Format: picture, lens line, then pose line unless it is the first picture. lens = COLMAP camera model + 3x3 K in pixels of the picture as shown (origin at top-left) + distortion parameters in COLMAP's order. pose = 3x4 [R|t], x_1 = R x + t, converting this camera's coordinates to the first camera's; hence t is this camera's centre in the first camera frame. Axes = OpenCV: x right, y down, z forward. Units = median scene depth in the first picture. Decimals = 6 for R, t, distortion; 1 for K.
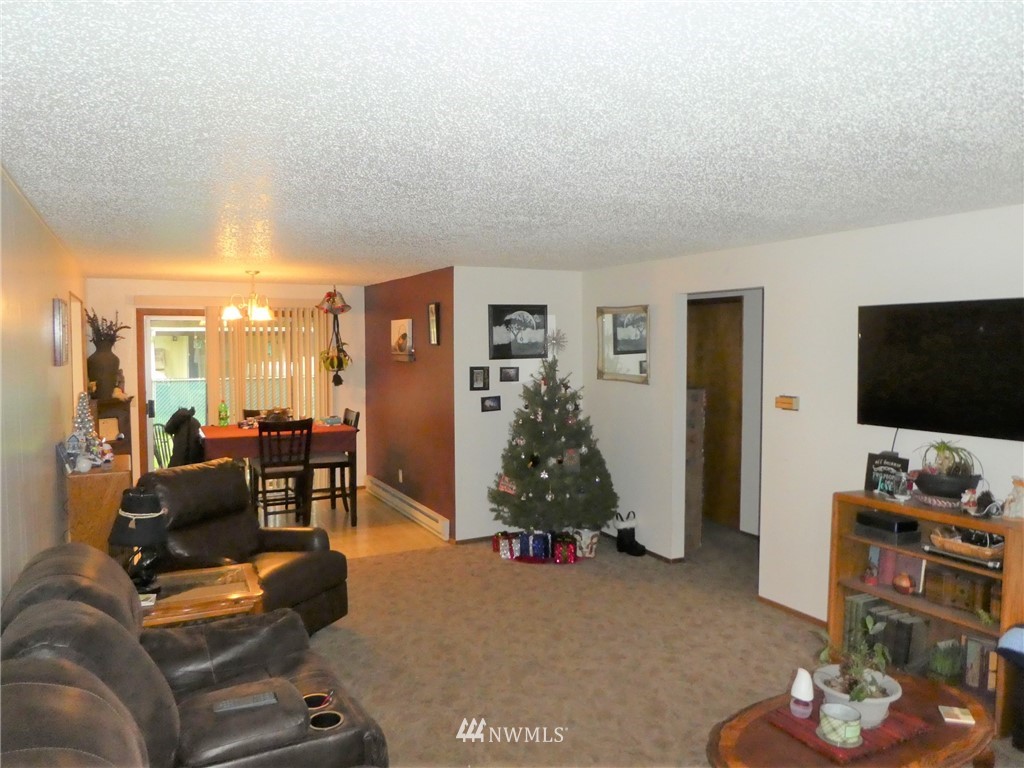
lens RADIAL K [[737.8, 0, 518.6], [0, 737.8, 381.7], [0, 0, 1]] dist [-0.002511, -0.011411]
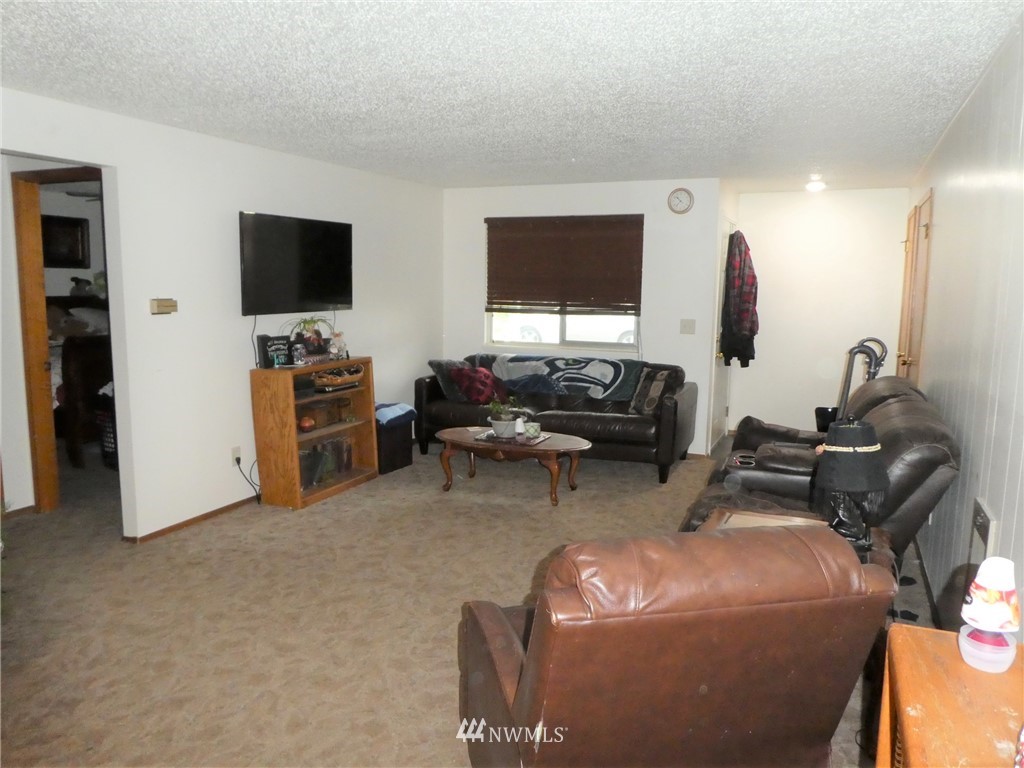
lens RADIAL K [[749.2, 0, 532.9], [0, 749.2, 372.4], [0, 0, 1]] dist [-0.003024, -0.003322]
pose [[-0.638955, -0.101278, 0.762548, -0.755266], [0.028887, 0.987437, 0.155351, -0.024918], [-0.768702, 0.121290, -0.628002, 1.459478]]
